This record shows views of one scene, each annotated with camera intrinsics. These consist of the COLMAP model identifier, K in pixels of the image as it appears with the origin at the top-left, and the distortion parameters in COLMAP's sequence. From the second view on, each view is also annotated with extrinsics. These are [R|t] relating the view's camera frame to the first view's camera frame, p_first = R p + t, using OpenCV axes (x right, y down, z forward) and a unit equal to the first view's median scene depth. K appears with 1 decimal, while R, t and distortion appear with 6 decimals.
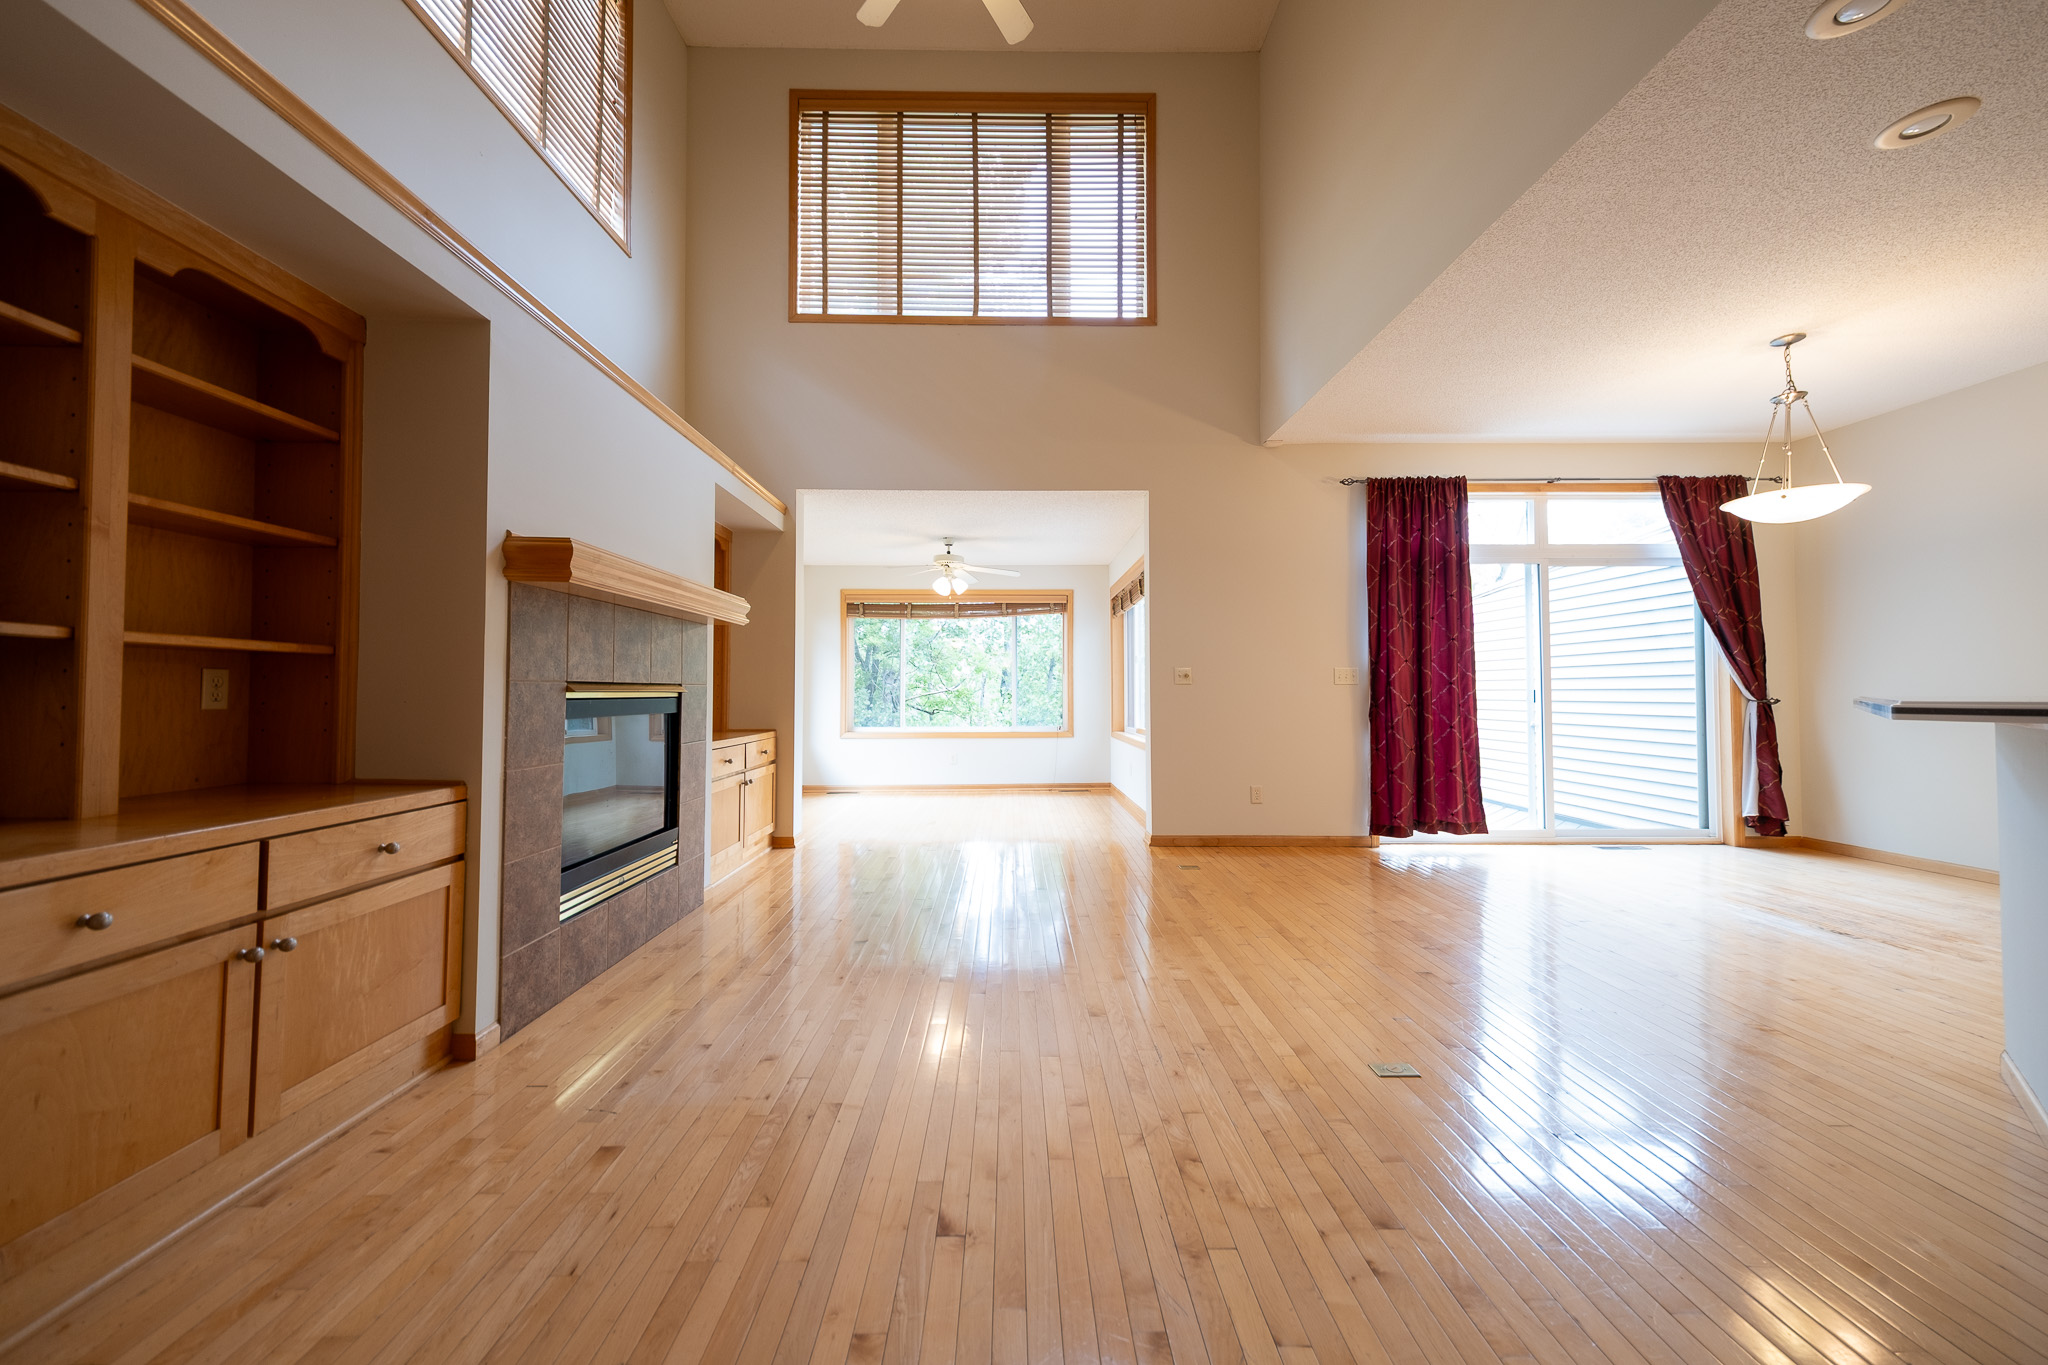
lens RADIAL K [[751.2, 0, 1024.0], [0, 751.2, 682.5], [0, 0, 1]] dist [0.000359, -0.004160]
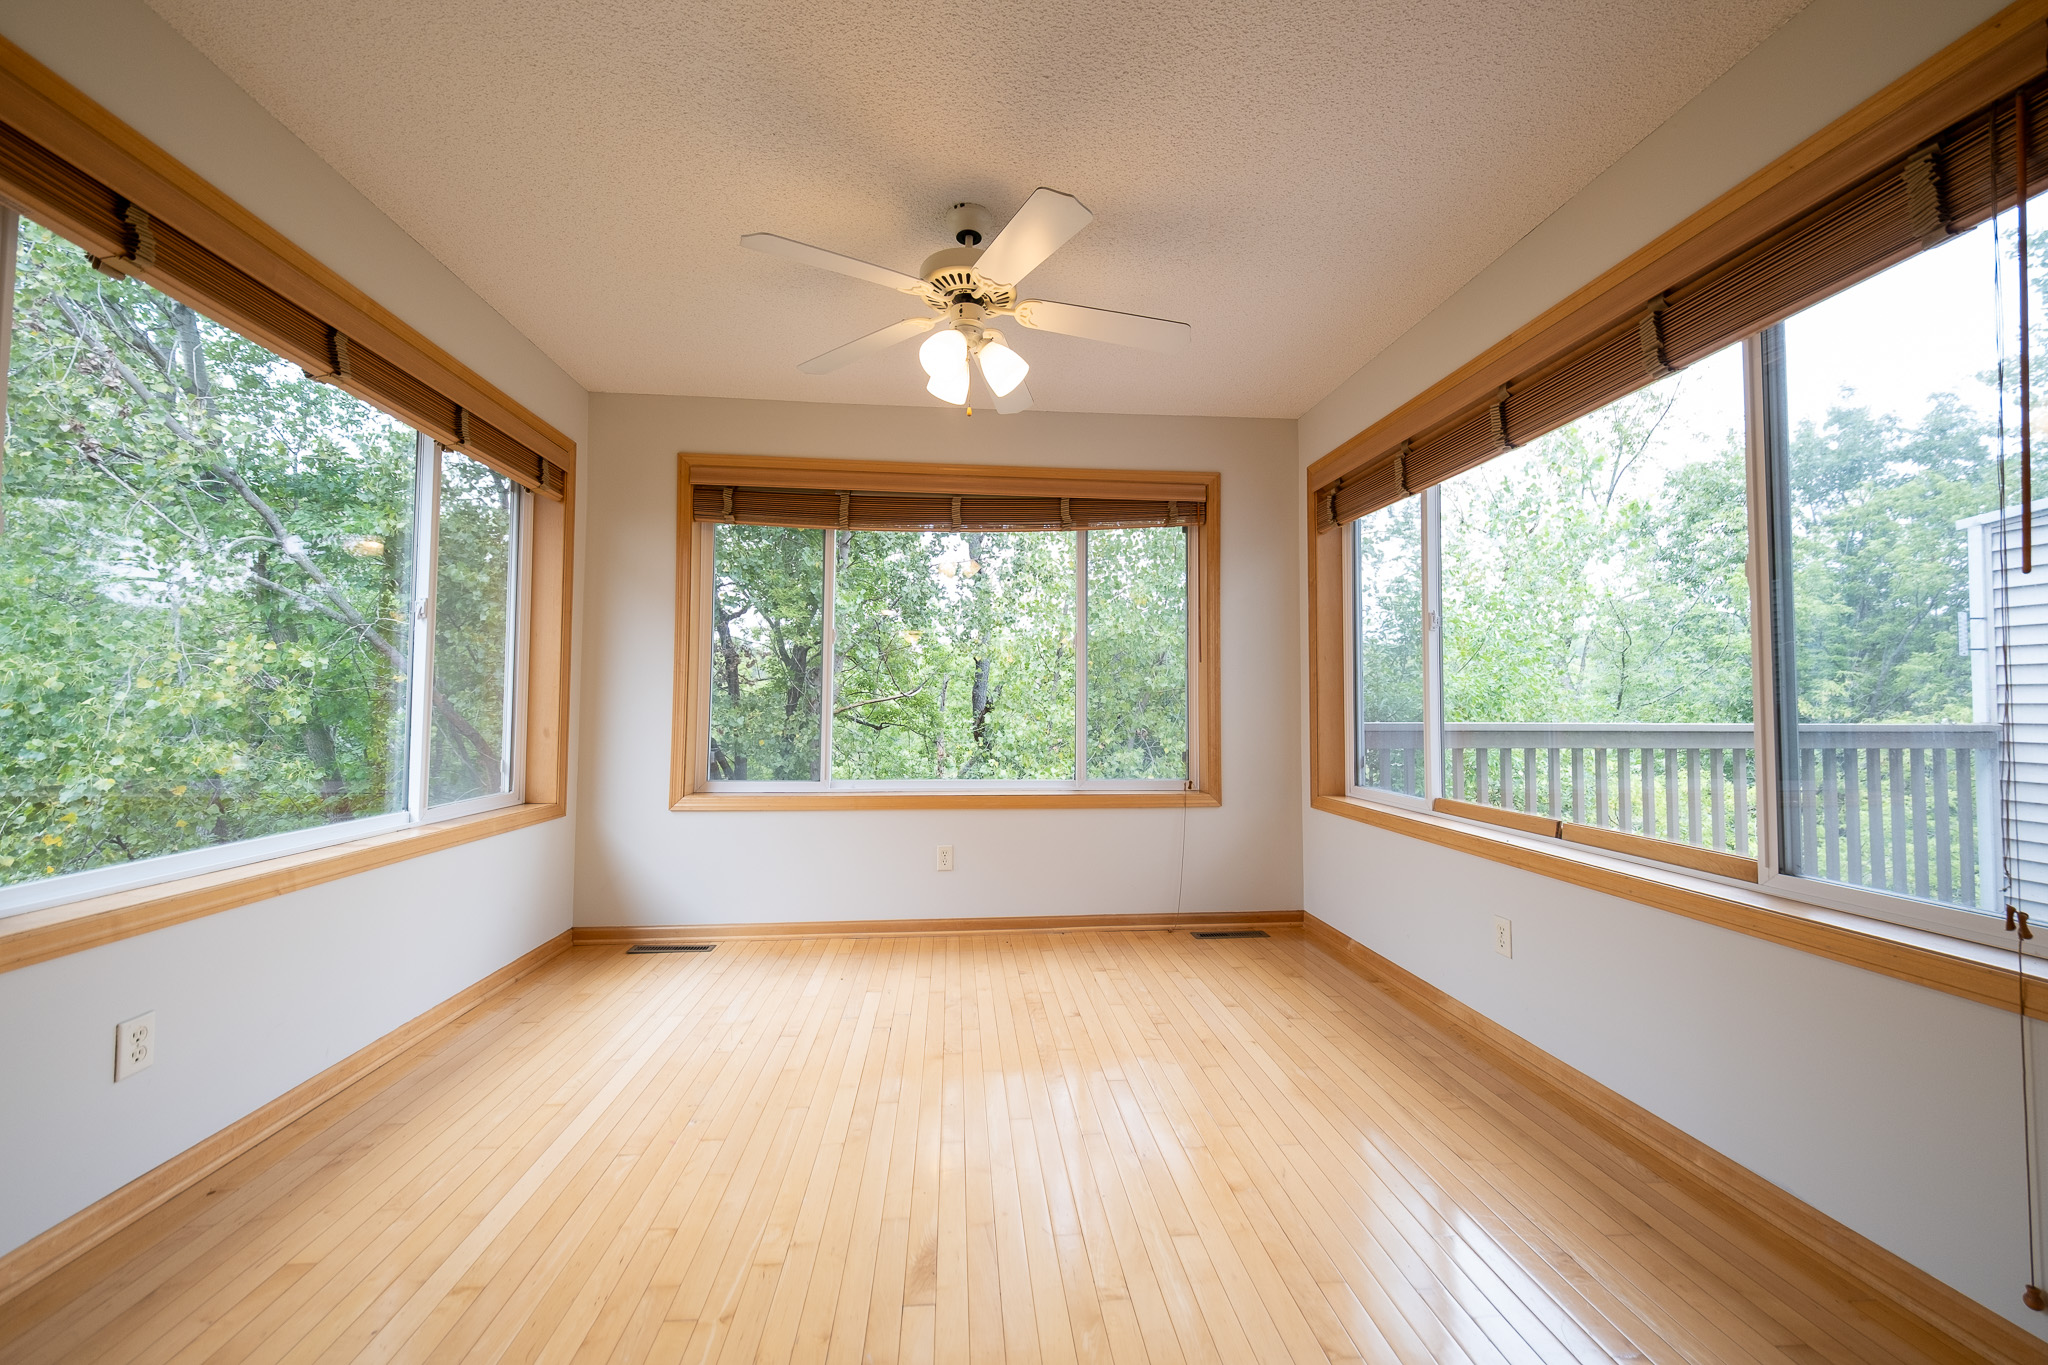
lens RADIAL K [[747.3, 0, 1024.0], [0, 747.3, 682.5], [0, 0, 1]] dist [0.000879, -0.012037]
pose [[0.996844, 0.007025, 0.079072, -0.131830], [-0.006271, 0.999932, -0.009783, 0.009378], [-0.079136, 0.009256, 0.996821, 0.885234]]
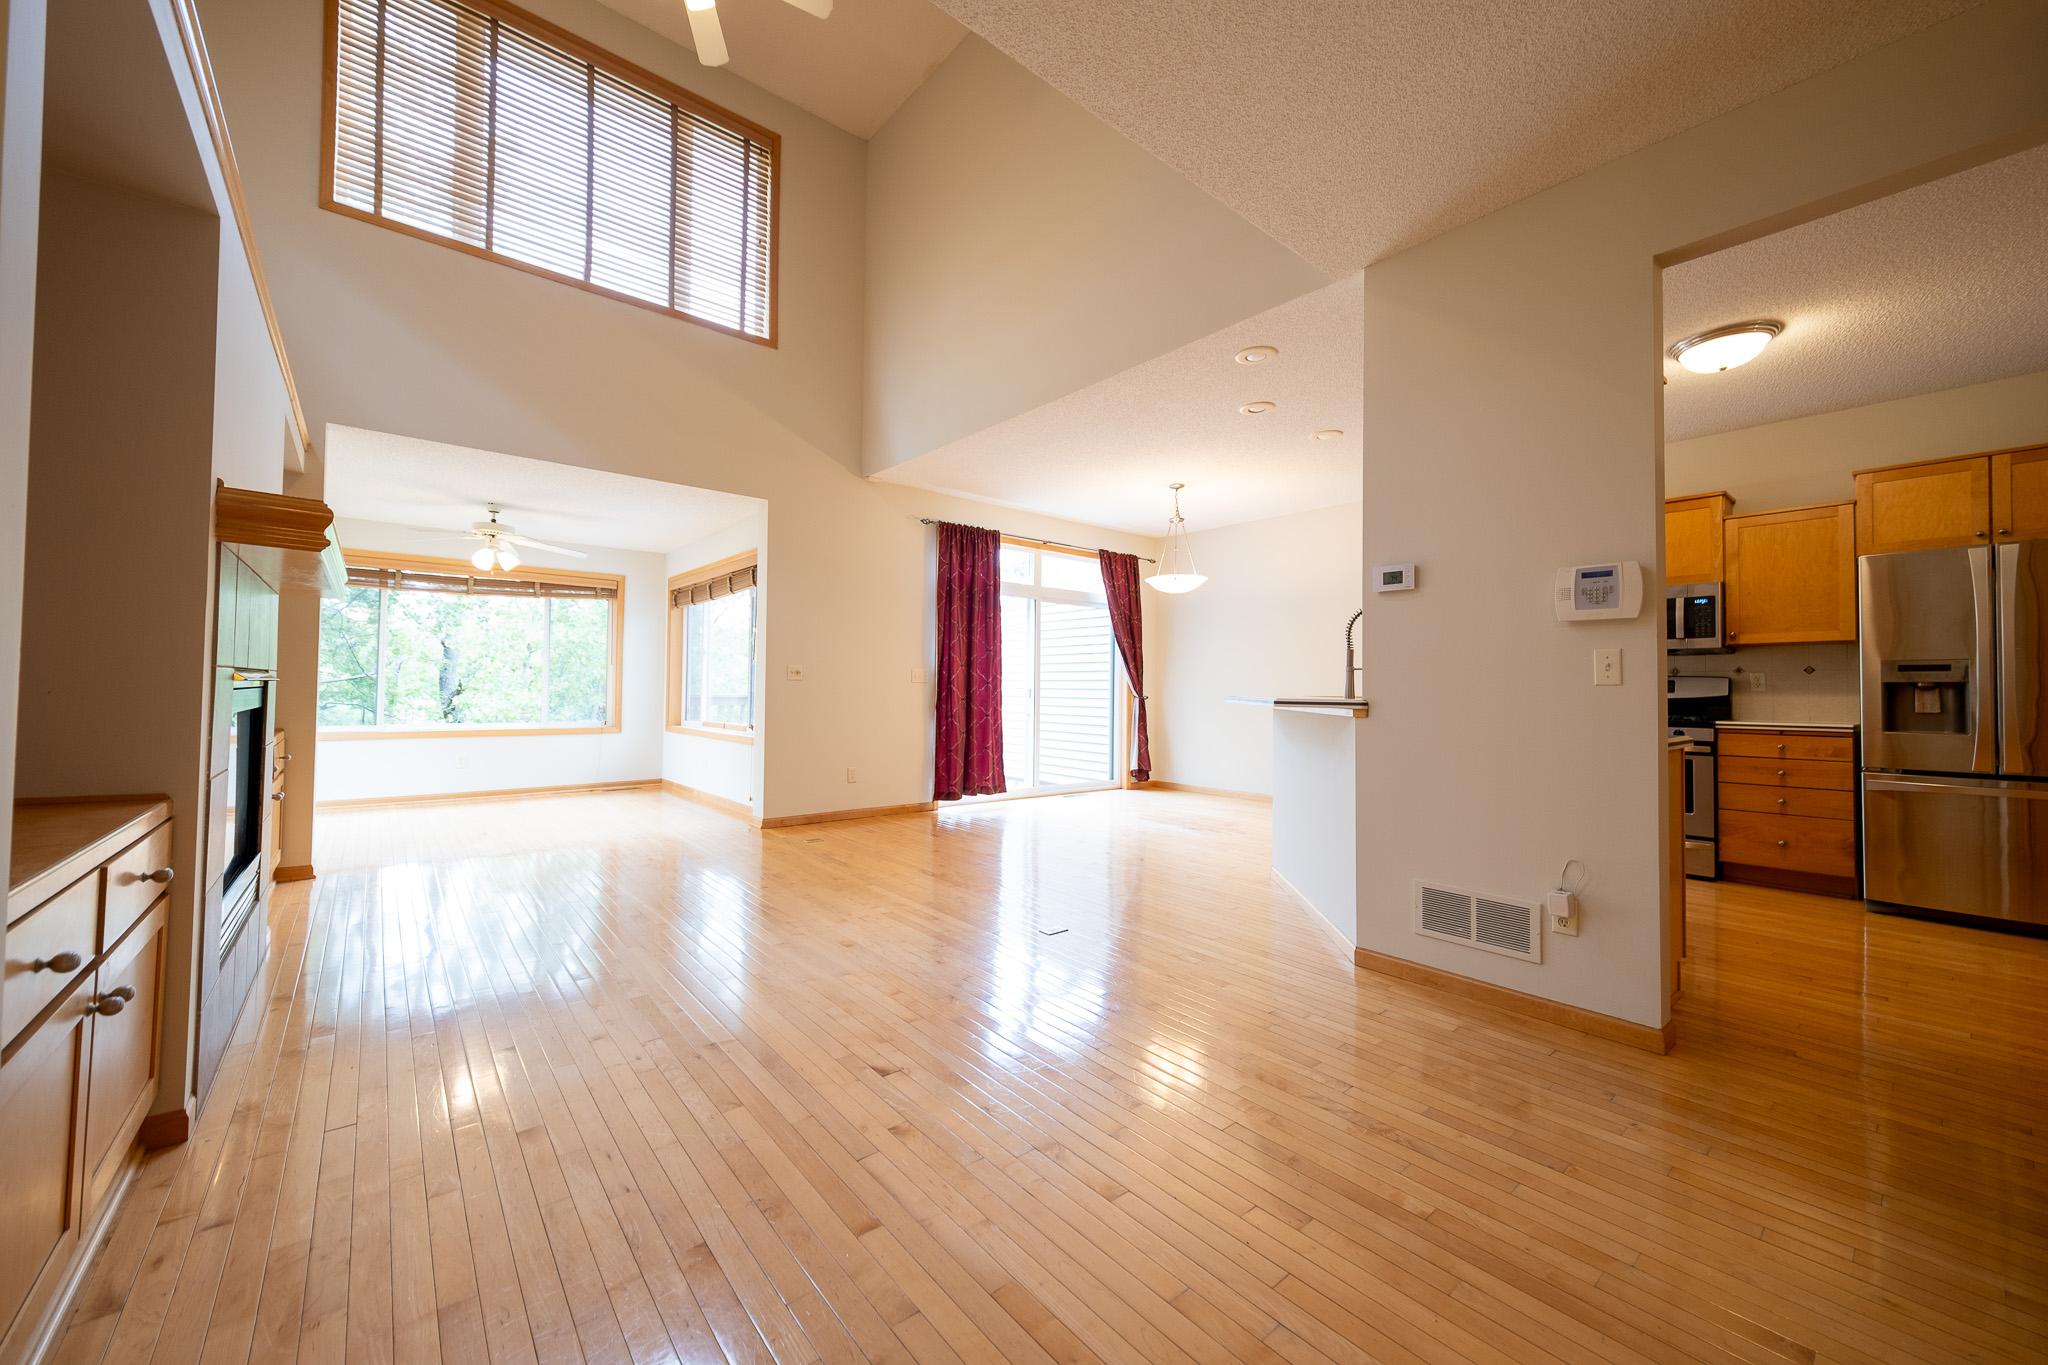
lens RADIAL K [[747.3, 0, 1024.0], [0, 747.3, 682.5], [0, 0, 1]] dist [0.000879, -0.012037]
pose [[0.766465, 0.017164, 0.642056, -0.233691], [-0.022454, 0.999748, 0.000080, -0.001346], [-0.641893, -0.014478, 0.766657, -0.064990]]
